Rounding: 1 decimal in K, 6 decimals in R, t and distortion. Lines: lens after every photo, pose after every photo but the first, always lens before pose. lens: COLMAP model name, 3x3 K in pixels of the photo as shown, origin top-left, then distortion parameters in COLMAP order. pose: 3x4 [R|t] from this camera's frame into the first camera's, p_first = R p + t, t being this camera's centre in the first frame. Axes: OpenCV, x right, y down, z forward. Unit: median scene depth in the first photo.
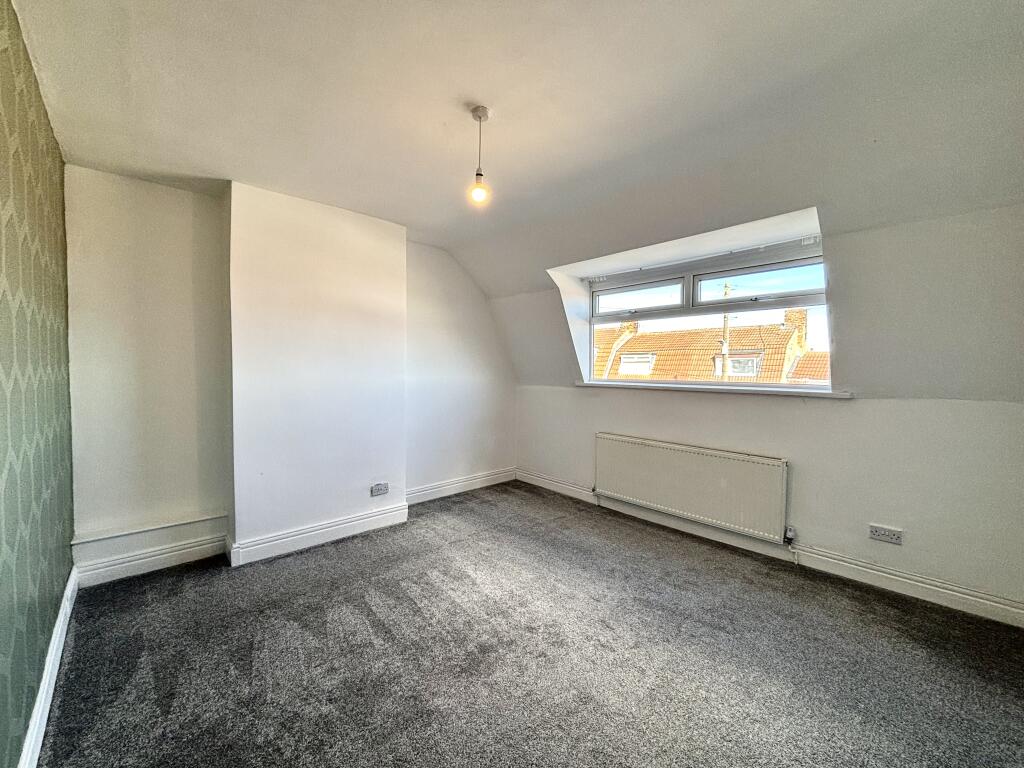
lens RADIAL K [[415.3, 0, 512.0], [0, 415.3, 384.0], [0, 0, 1]] dist [0.002341, 0.000215]
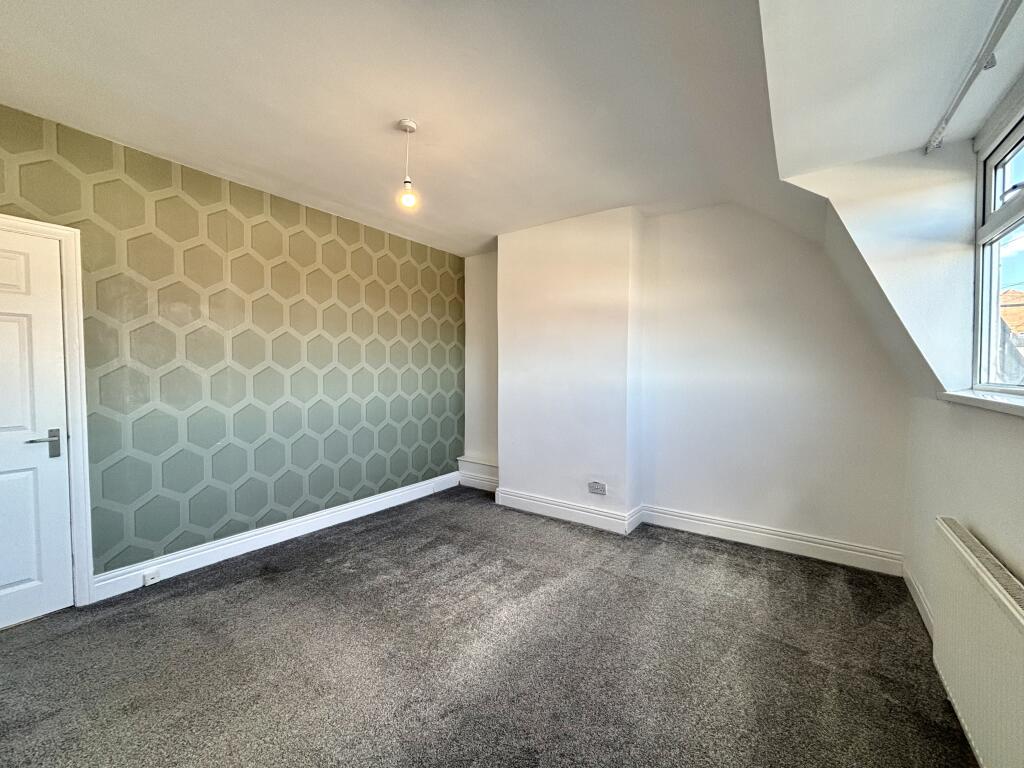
lens RADIAL K [[415.3, 0, 512.0], [0, 415.3, 384.0], [0, 0, 1]] dist [0.002341, 0.000215]
pose [[0.205284, 0.033055, -0.978144, 0.590779], [-0.031750, 0.999128, 0.027101, -0.012751], [0.978187, 0.025493, 0.206154, 0.595264]]
